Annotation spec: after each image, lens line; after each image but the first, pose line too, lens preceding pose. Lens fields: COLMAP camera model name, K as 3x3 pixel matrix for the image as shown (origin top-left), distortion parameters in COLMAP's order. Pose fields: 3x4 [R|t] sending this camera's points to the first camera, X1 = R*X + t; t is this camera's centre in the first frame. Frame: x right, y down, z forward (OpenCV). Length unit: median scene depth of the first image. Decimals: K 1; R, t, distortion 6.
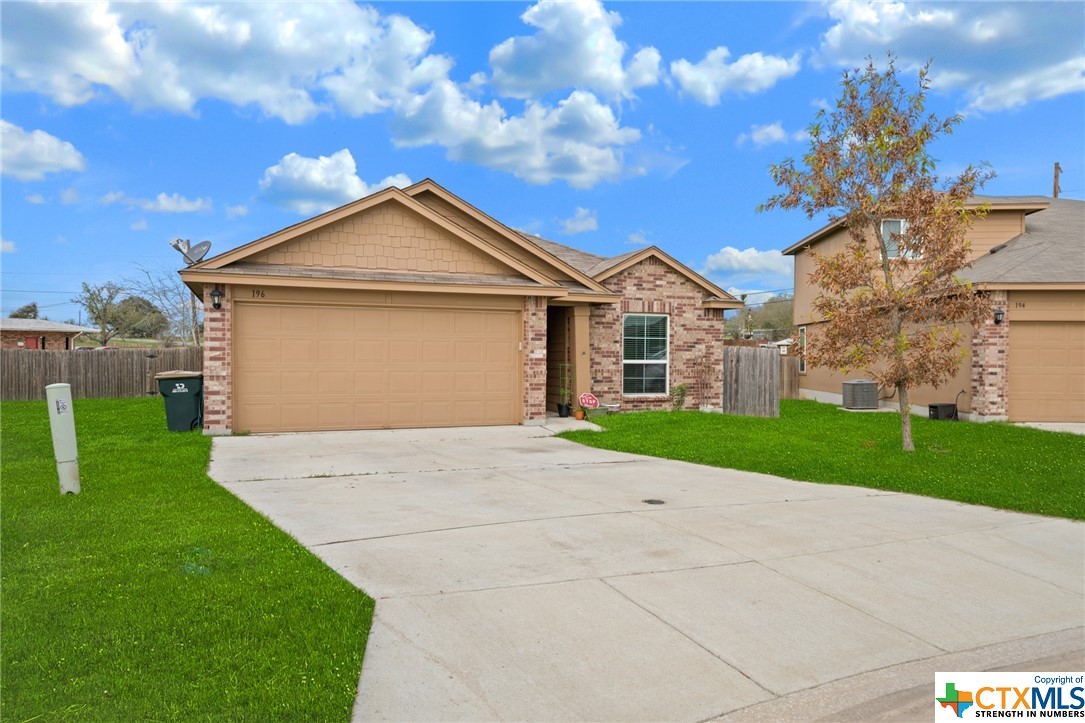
lens RADIAL K [[719.0, 0, 542.5], [0, 719.0, 361.5], [0, 0, 1]] dist [0.000236, 0.000112]
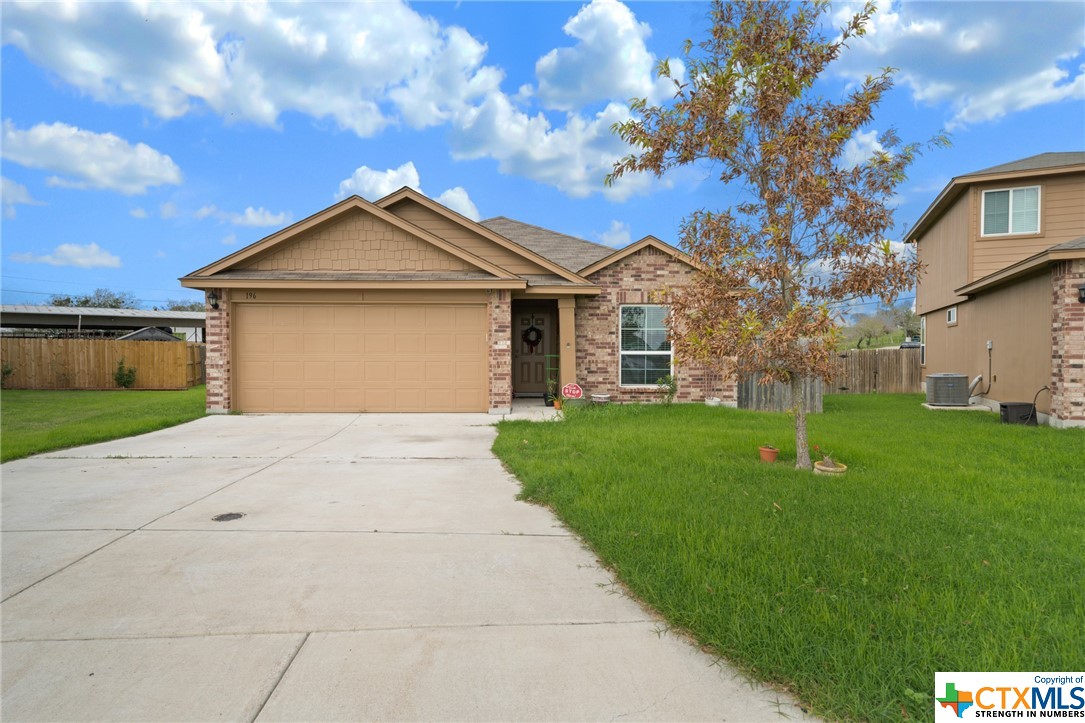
lens RADIAL K [[576.0, 0, 542.5], [0, 576.0, 361.5], [0, 0, 1]] dist [0.000258, 0.000274]
pose [[0.937790, 0.001891, -0.347197, 0.292090], [0.001606, 0.999951, 0.009783, 0.004496], [0.347198, -0.009732, 0.937741, 0.206279]]
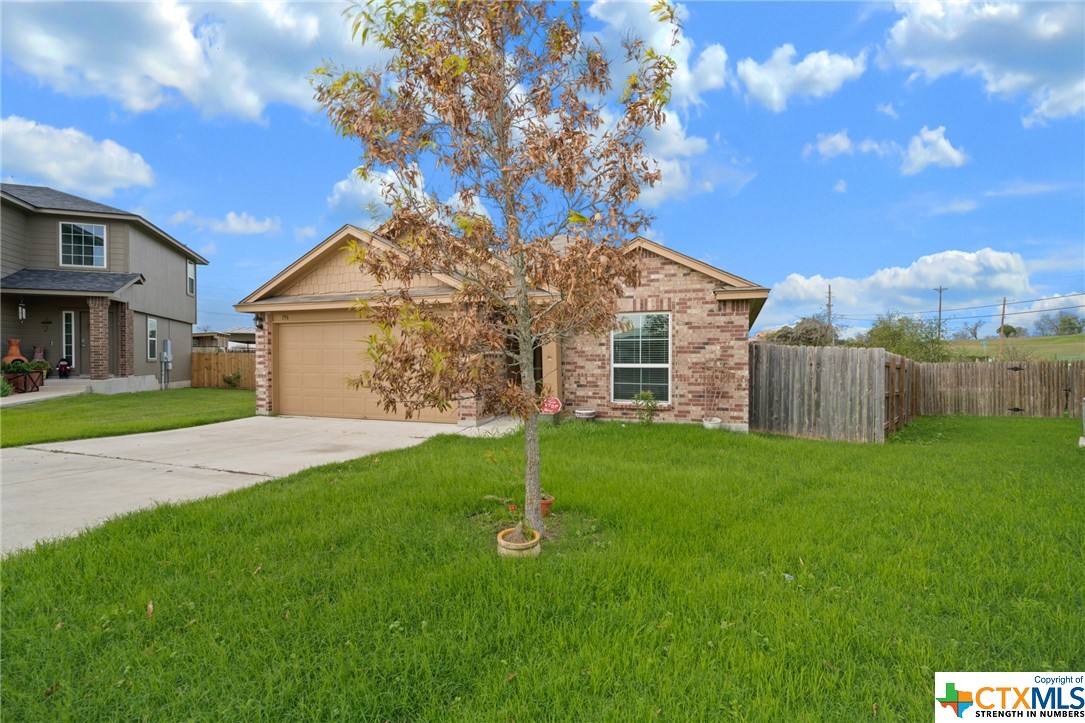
lens RADIAL K [[517.9, 0, 542.5], [0, 517.9, 361.5], [0, 0, 1]] dist [-0.000326, -0.000121]
pose [[0.735309, -0.002055, -0.677729, 0.505665], [-0.000445, 0.999994, -0.003514, -0.002578], [0.677732, 0.002885, 0.735303, 0.446425]]
